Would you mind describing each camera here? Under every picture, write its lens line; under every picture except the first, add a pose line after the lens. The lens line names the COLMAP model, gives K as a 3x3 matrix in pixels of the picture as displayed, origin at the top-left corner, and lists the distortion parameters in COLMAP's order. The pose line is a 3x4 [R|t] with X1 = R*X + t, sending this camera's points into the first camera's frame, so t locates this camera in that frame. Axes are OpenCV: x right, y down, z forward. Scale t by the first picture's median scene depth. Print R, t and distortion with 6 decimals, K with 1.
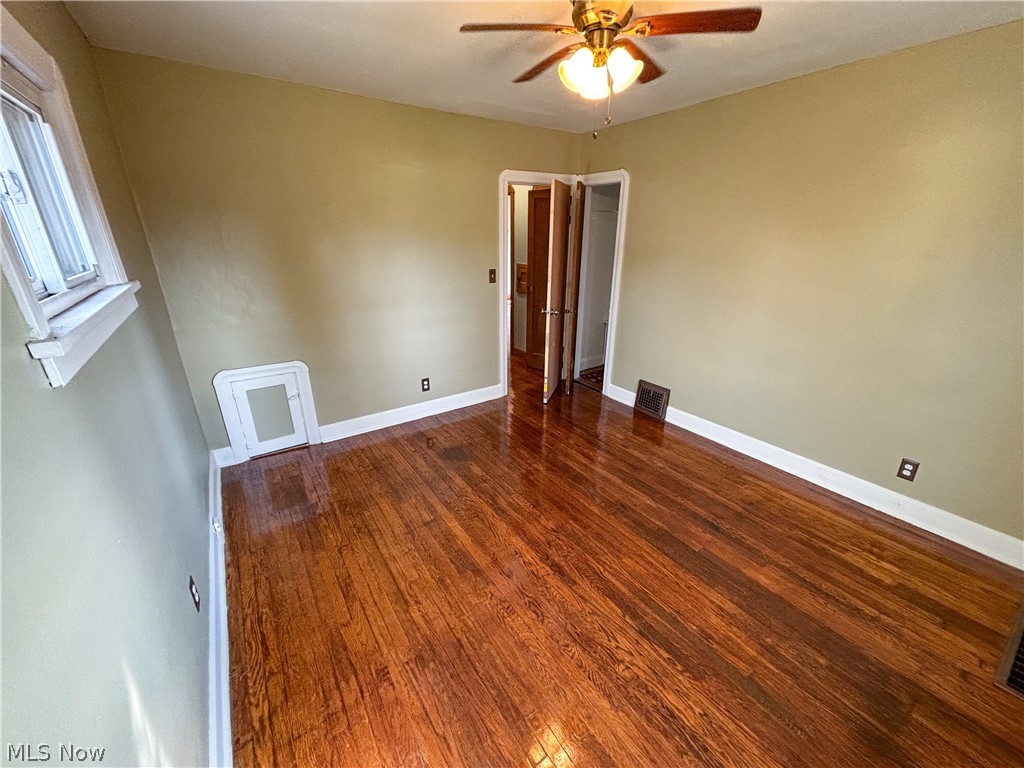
lens RADIAL K [[417.4, 0, 518.4], [0, 417.4, 383.8], [0, 0, 1]] dist [0.010436, -0.000031]
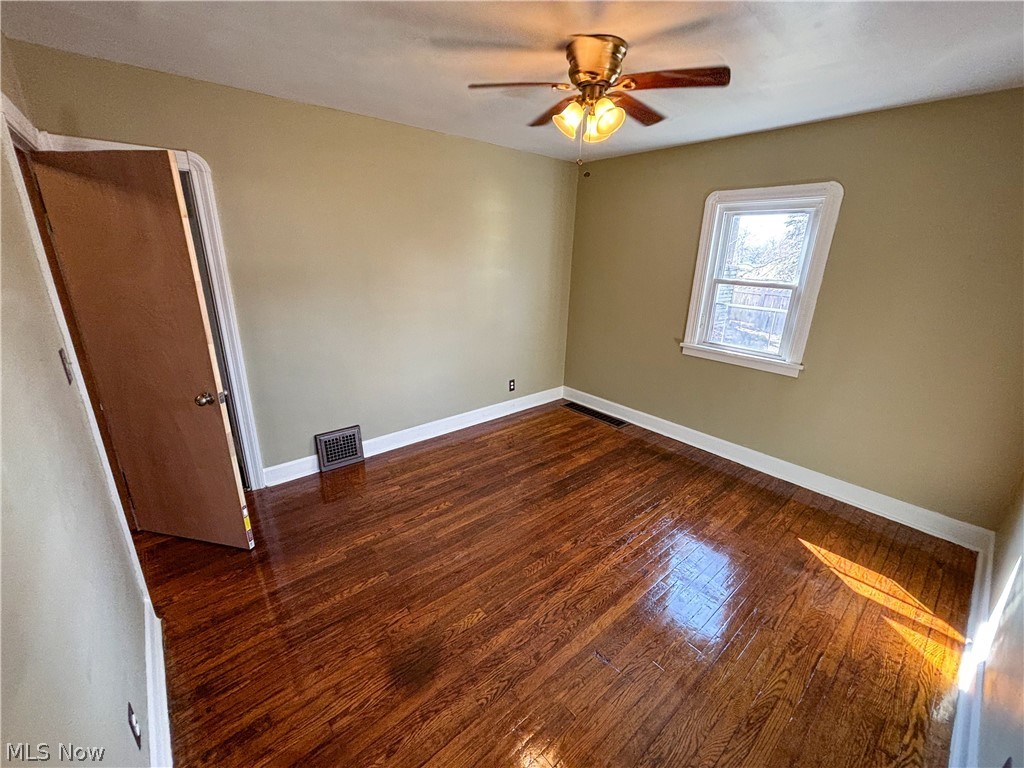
lens RADIAL K [[417.4, 0, 518.1], [0, 417.4, 386.9], [0, 0, 1]] dist [0.010436, -0.000031]
pose [[-0.107883, -0.320832, 0.940972, -0.704810], [0.322634, 0.883969, 0.338386, -0.359392], [-0.940355, 0.340096, 0.008146, 0.941775]]
